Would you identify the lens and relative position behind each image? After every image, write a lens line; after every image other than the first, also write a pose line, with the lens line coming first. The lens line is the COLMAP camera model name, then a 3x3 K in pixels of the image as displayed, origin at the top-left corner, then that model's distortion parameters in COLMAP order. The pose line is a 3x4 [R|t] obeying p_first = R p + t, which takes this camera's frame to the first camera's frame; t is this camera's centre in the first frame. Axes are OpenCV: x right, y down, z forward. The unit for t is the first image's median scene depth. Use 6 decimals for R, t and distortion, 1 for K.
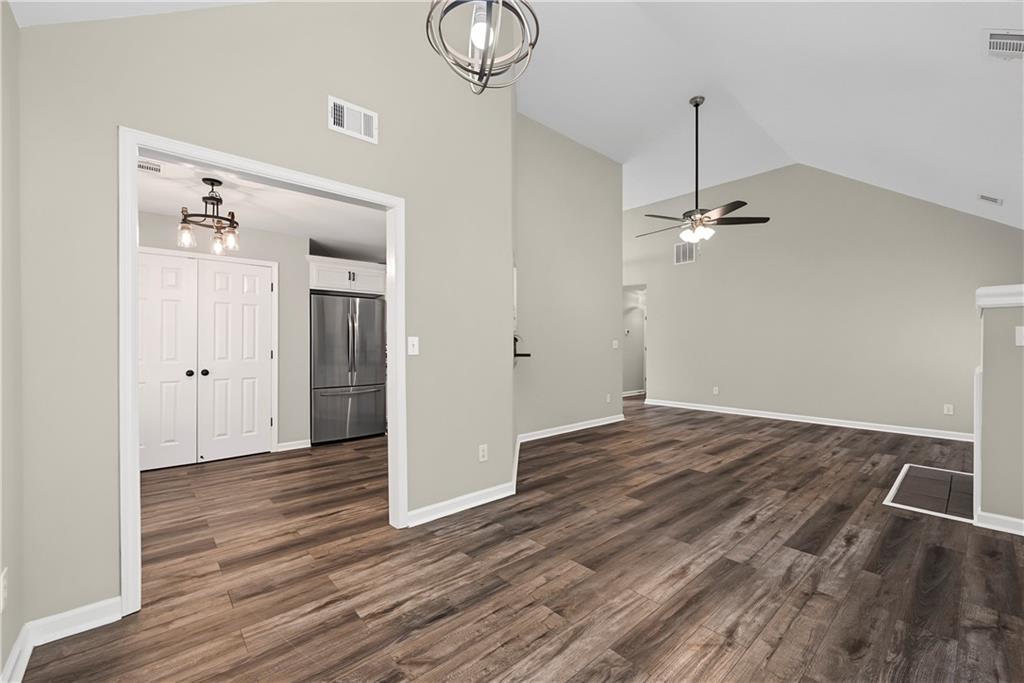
lens RADIAL K [[415.9, 0, 508.5], [0, 415.9, 344.6], [0, 0, 1]] dist [-0.000498, -0.000512]
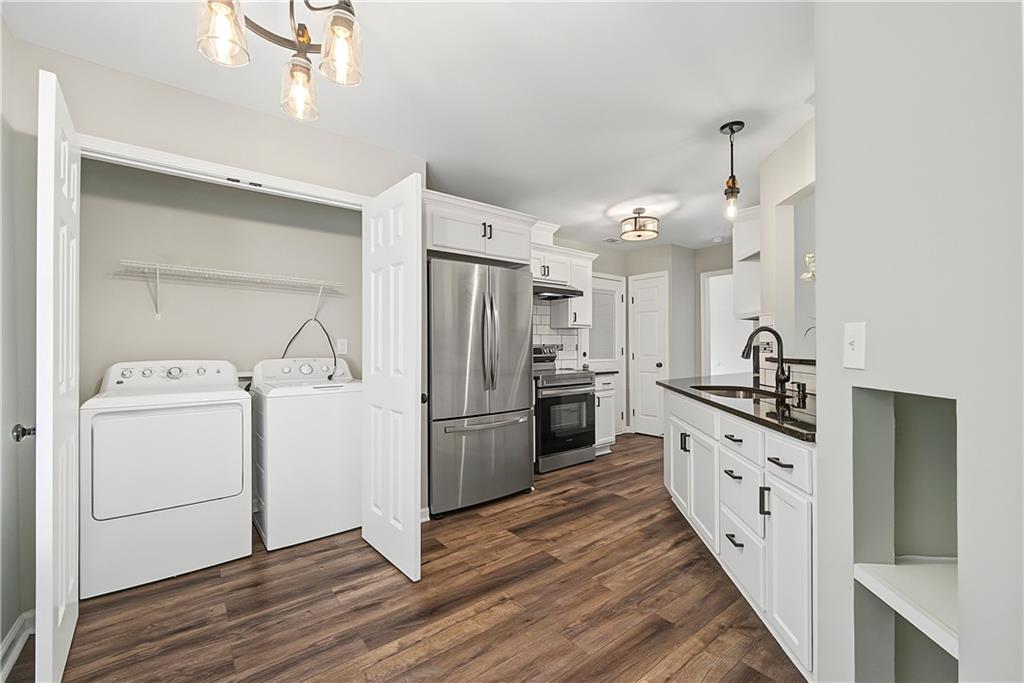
lens RADIAL K [[421.6, 0, 515.3], [0, 421.6, 345.0], [0, 0, 1]] dist [0.004236, 0.000504]
pose [[0.998495, -0.005392, -0.054579, -0.420334], [0.005376, 0.999985, -0.000447, 0.000595], [0.054581, 0.000152, 0.998509, 0.544067]]
